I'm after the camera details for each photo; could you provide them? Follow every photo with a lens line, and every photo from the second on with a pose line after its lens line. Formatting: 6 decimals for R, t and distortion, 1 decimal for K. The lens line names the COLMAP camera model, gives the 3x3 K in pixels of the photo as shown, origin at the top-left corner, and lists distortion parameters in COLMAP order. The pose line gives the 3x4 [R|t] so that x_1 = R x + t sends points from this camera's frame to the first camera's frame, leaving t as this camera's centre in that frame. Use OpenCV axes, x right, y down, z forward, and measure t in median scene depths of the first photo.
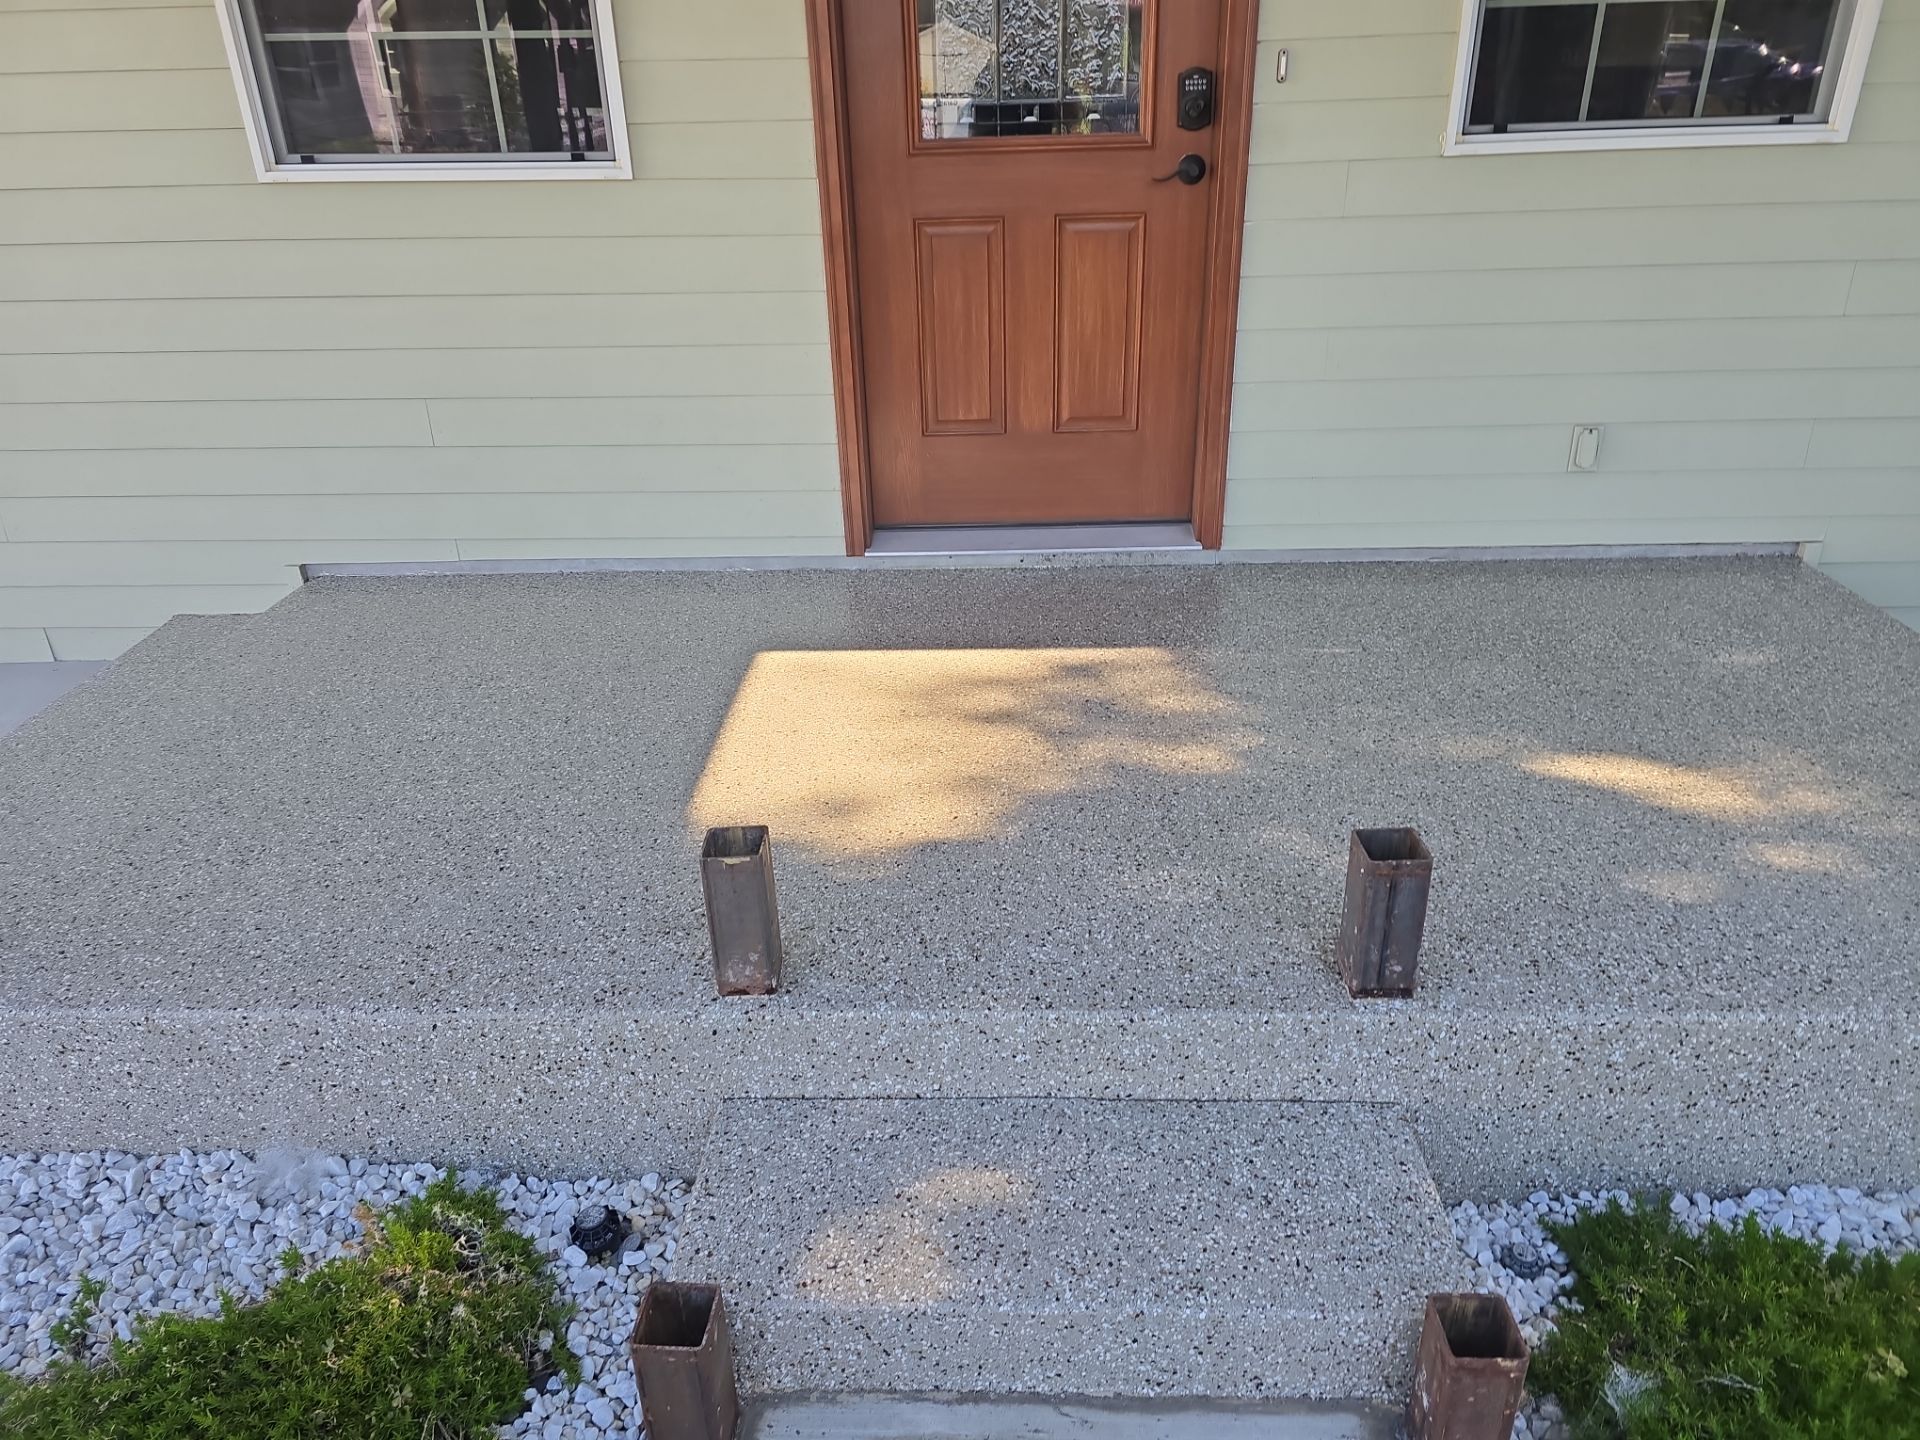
lens RADIAL K [[1276.6, 0, 962.0], [0, 1276.6, 720.5], [0, 0, 1]] dist [0.020895, -0.010000]
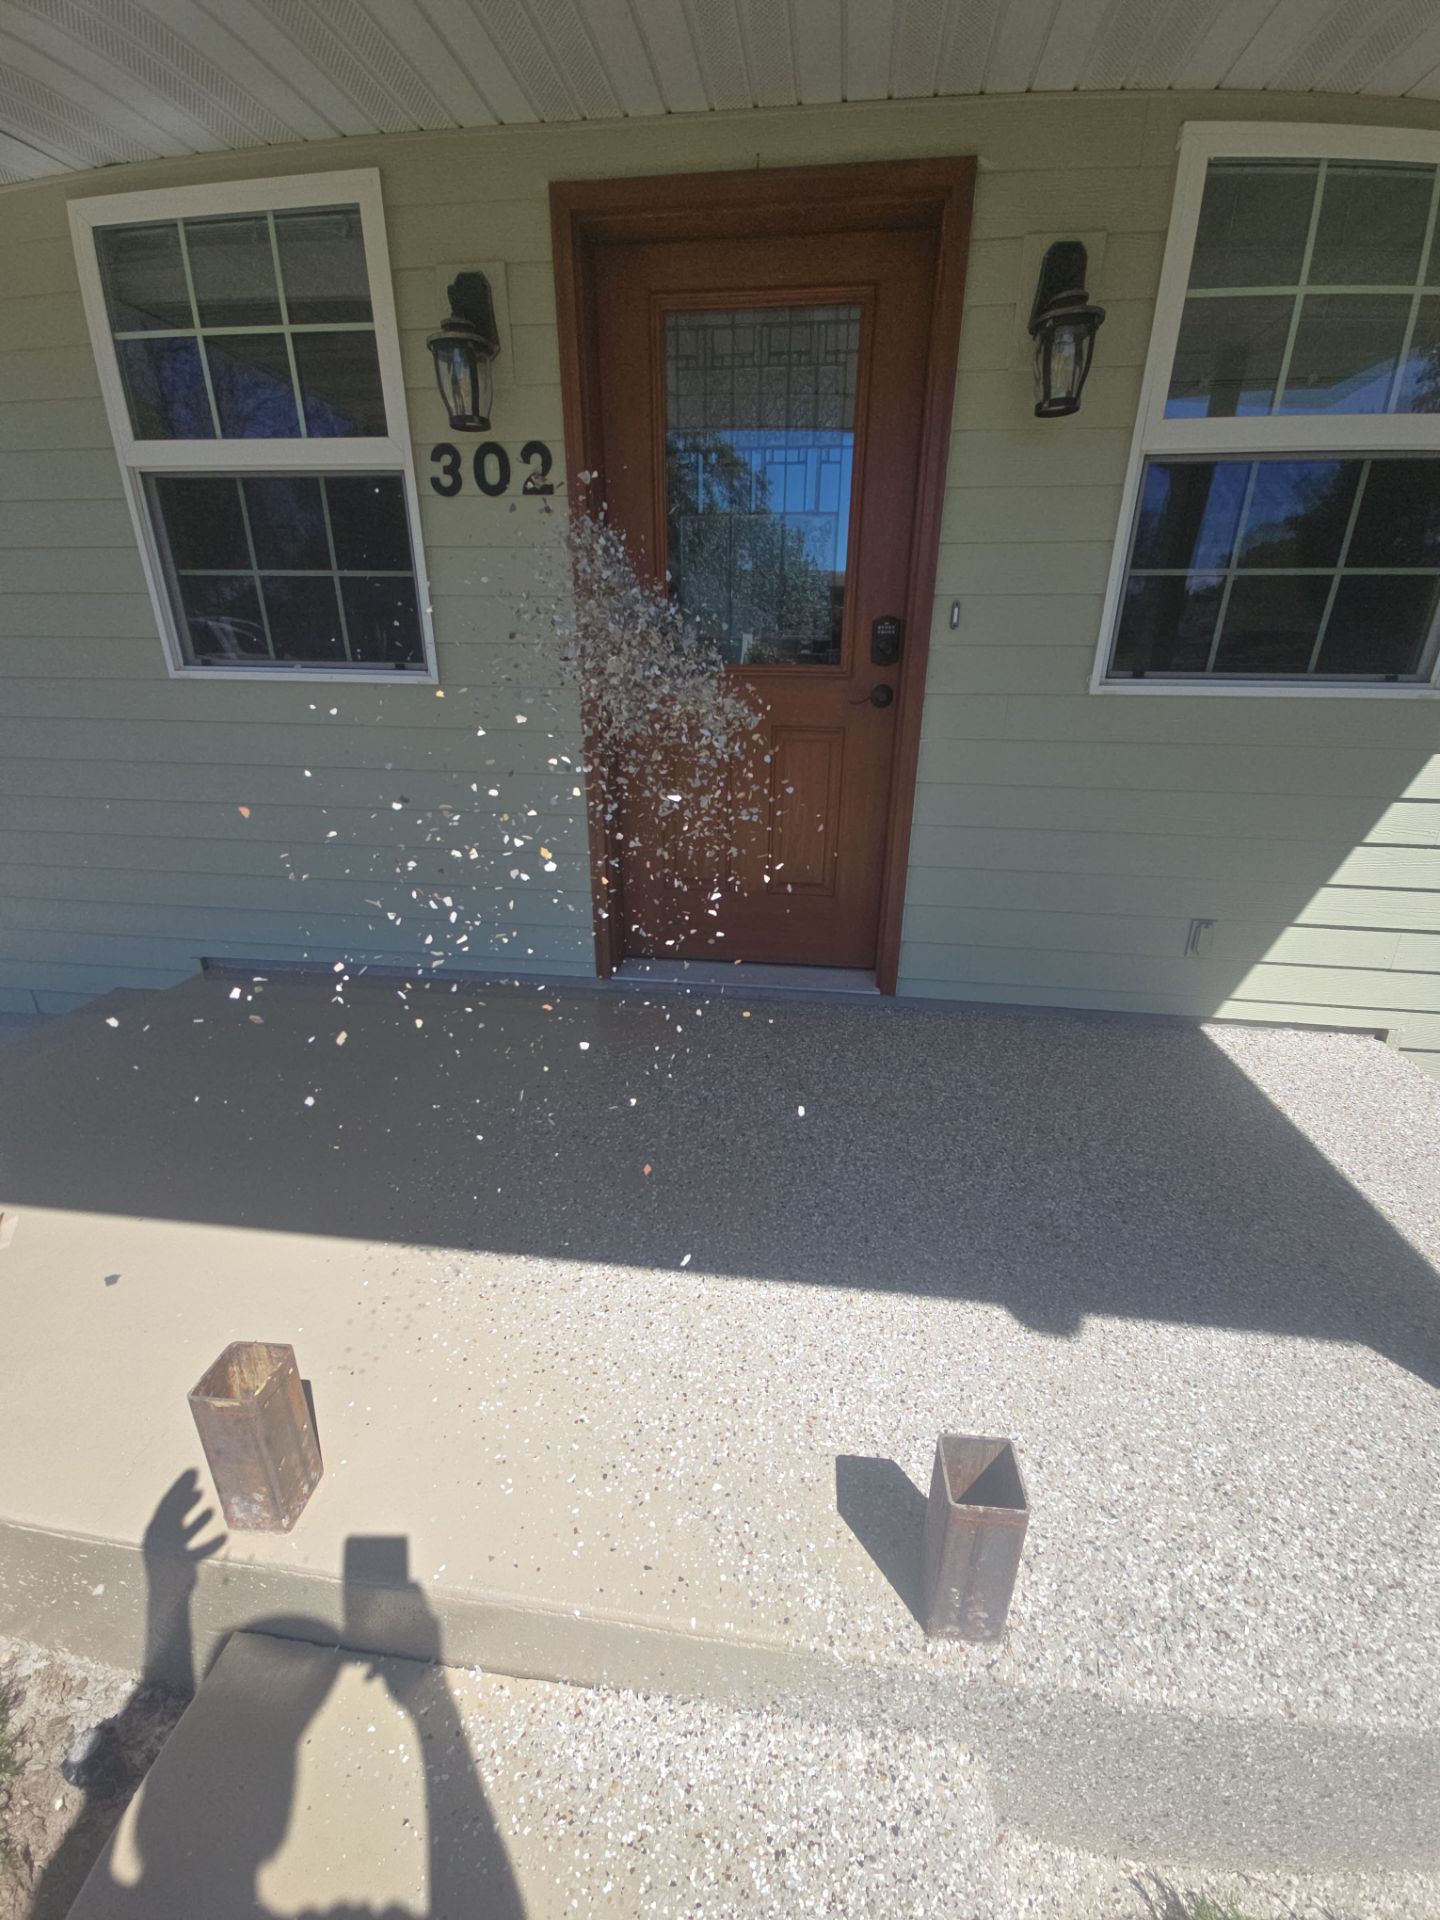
lens RADIAL K [[781.0, 0, 720.0], [0, 781.0, 973.5], [0, 0, 1]] dist [-0.012126, -0.000558]
pose [[0.994310, 0.070462, -0.079890, 0.105933], [-0.076111, 0.994638, -0.070021, -0.100599], [0.074528, 0.075703, 0.994341, 0.266373]]
